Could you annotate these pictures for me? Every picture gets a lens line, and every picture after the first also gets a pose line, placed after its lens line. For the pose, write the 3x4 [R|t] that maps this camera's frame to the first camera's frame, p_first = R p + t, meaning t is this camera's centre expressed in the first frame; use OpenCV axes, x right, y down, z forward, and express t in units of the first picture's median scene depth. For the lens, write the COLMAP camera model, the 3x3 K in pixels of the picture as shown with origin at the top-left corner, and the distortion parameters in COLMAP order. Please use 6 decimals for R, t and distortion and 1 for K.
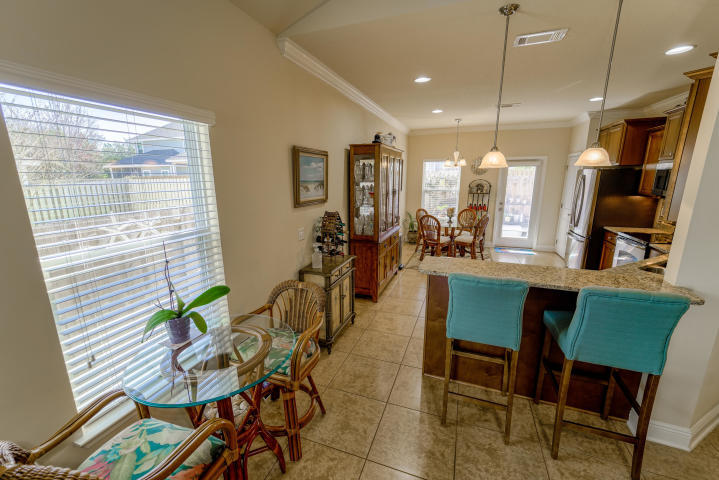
lens RADIAL K [[296.9, 0, 351.2], [0, 296.9, 243.8], [0, 0, 1]] dist [0.000831, 0.000070]
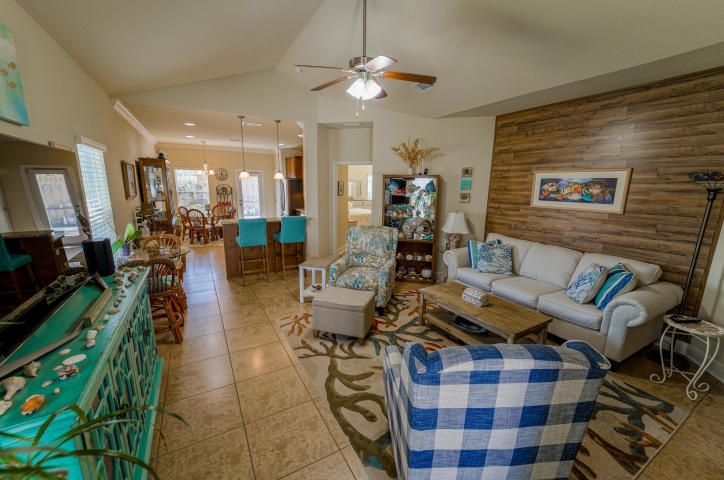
lens RADIAL K [[290.9, 0, 362.0], [0, 290.9, 243.1], [0, 0, 1]] dist [0.001889, 0.000081]
pose [[0.631499, -0.143410, 0.761999, -0.529775], [0.157337, 0.986002, 0.055176, 0.189250], [-0.759246, 0.085047, 0.645223, -0.800832]]
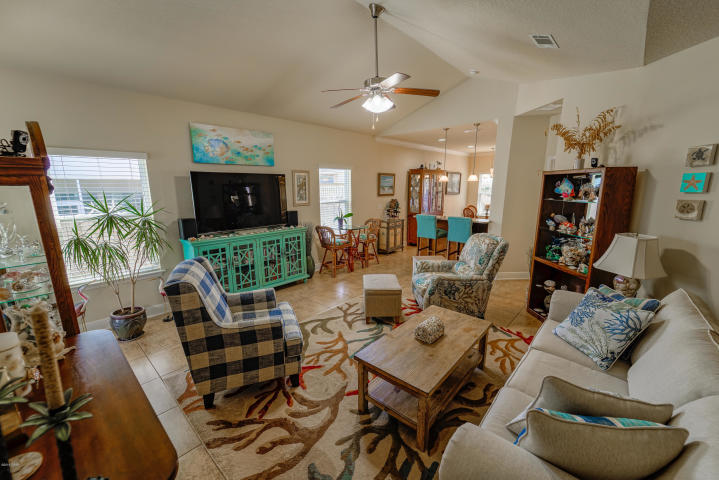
lens RADIAL K [[290.6, 0, 358.6], [0, 290.6, 243.5], [0, 0, 1]] dist [0.000318, -0.000031]
pose [[0.930809, 0.071235, -0.358498, 0.512814], [-0.079328, 0.996817, -0.007897, 0.279695], [0.356795, 0.035790, 0.933497, -1.223776]]
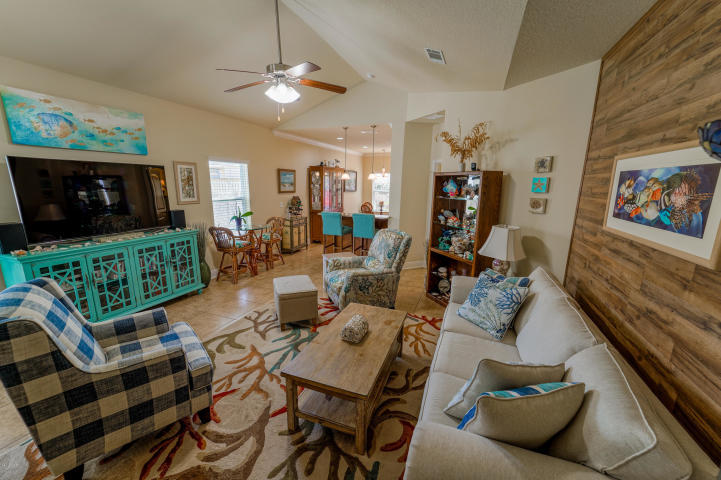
lens RADIAL K [[287.6, 0, 362.6], [0, 287.6, 243.5], [0, 0, 1]] dist [0.000554, 0.000197]
pose [[0.999808, 0.019584, 0.000792, 0.444501], [-0.019570, 0.999708, -0.014163, 0.272263], [-0.001069, 0.014144, 0.999899, -1.191047]]
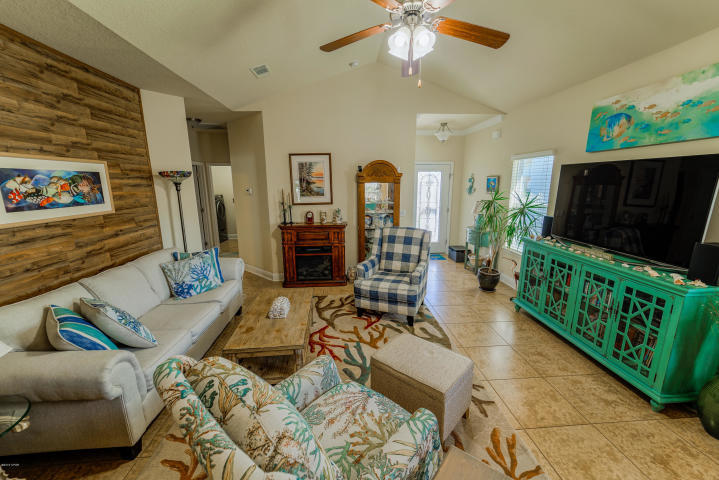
lens RADIAL K [[286.8, 0, 361.6], [0, 286.8, 243.4], [0, 0, 1]] dist [0.000554, 0.000197]
pose [[-0.900153, 0.098920, -0.424193, 0.555258], [-0.090688, 0.909966, 0.404645, -0.064629], [0.426028, 0.402712, -0.810138, 0.279833]]
